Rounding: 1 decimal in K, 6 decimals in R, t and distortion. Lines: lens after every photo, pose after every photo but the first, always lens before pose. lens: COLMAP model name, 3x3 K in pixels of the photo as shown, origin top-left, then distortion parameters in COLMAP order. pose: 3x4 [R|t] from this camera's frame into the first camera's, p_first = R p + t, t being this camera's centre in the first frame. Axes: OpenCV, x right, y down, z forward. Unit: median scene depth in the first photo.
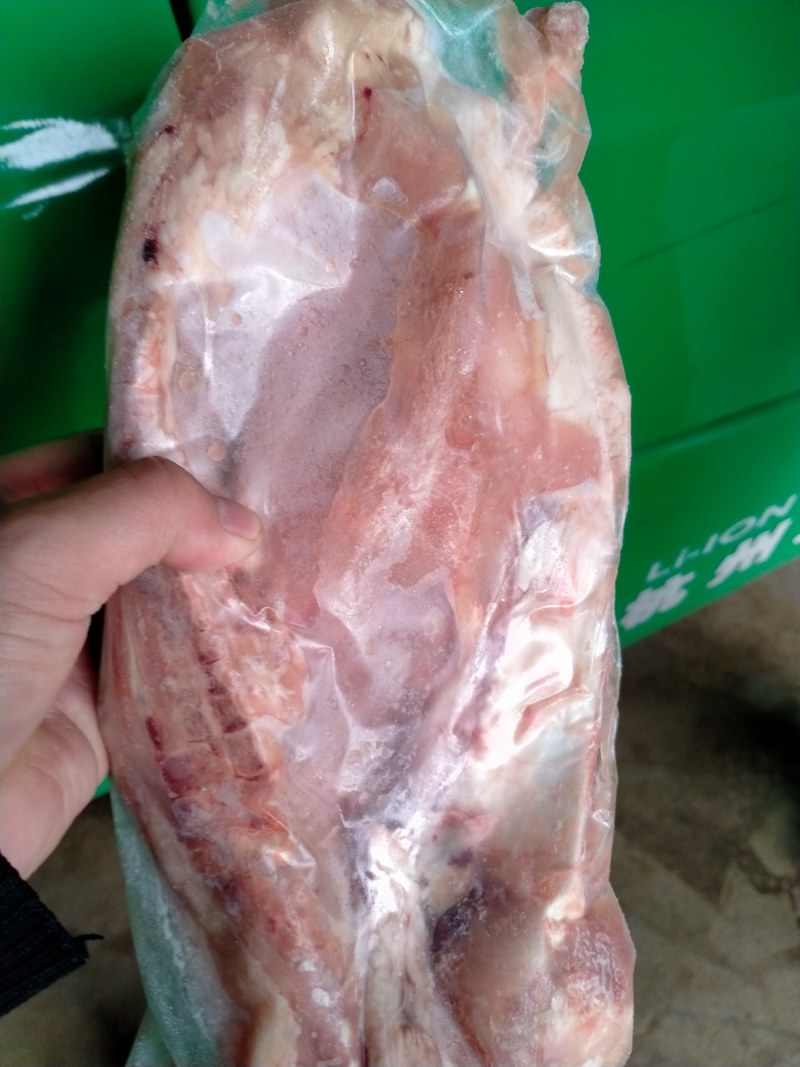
lens RADIAL K [[941.5, 0, 401.5], [0, 941.5, 509.8], [0, 0, 1]] dist [-0.006787, -0.107855]
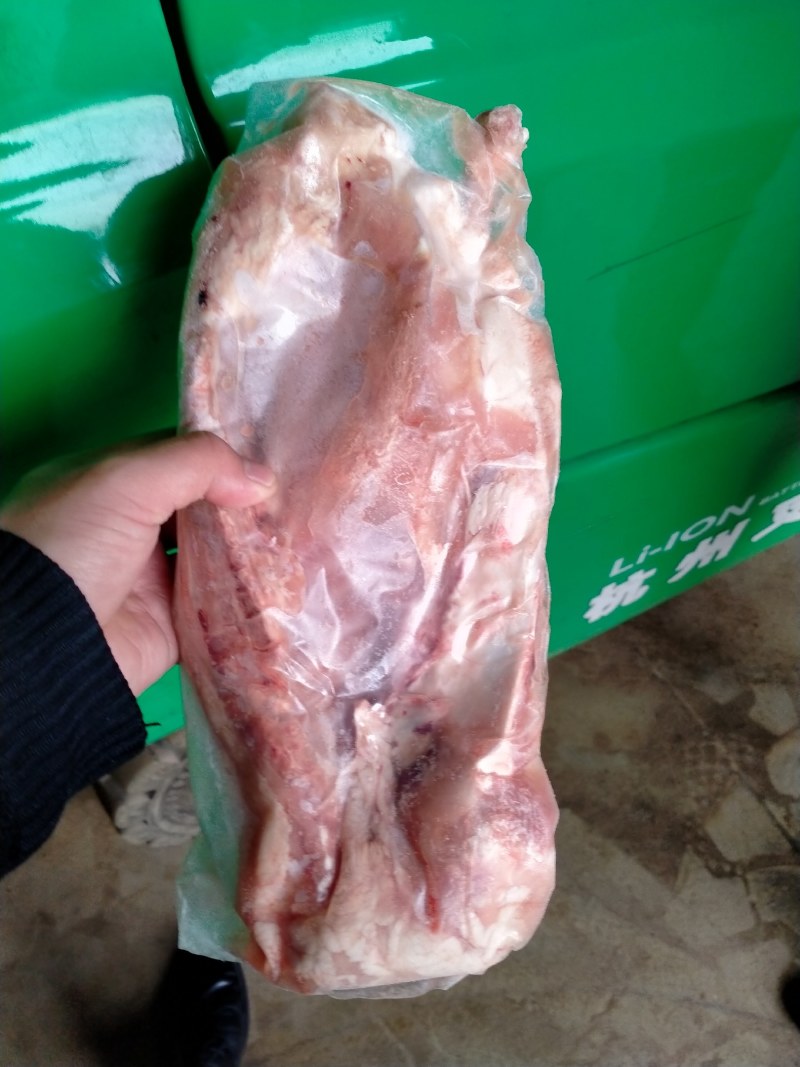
lens RADIAL K [[941.5, 0, 401.5], [0, 941.5, 509.8], [0, 0, 1]] dist [-0.006787, -0.107855]
pose [[0.982905, -0.002514, -0.184095, 0.309237], [-0.006969, 0.998682, -0.050850, 0.134307], [0.183980, 0.051263, 0.981592, -0.394035]]
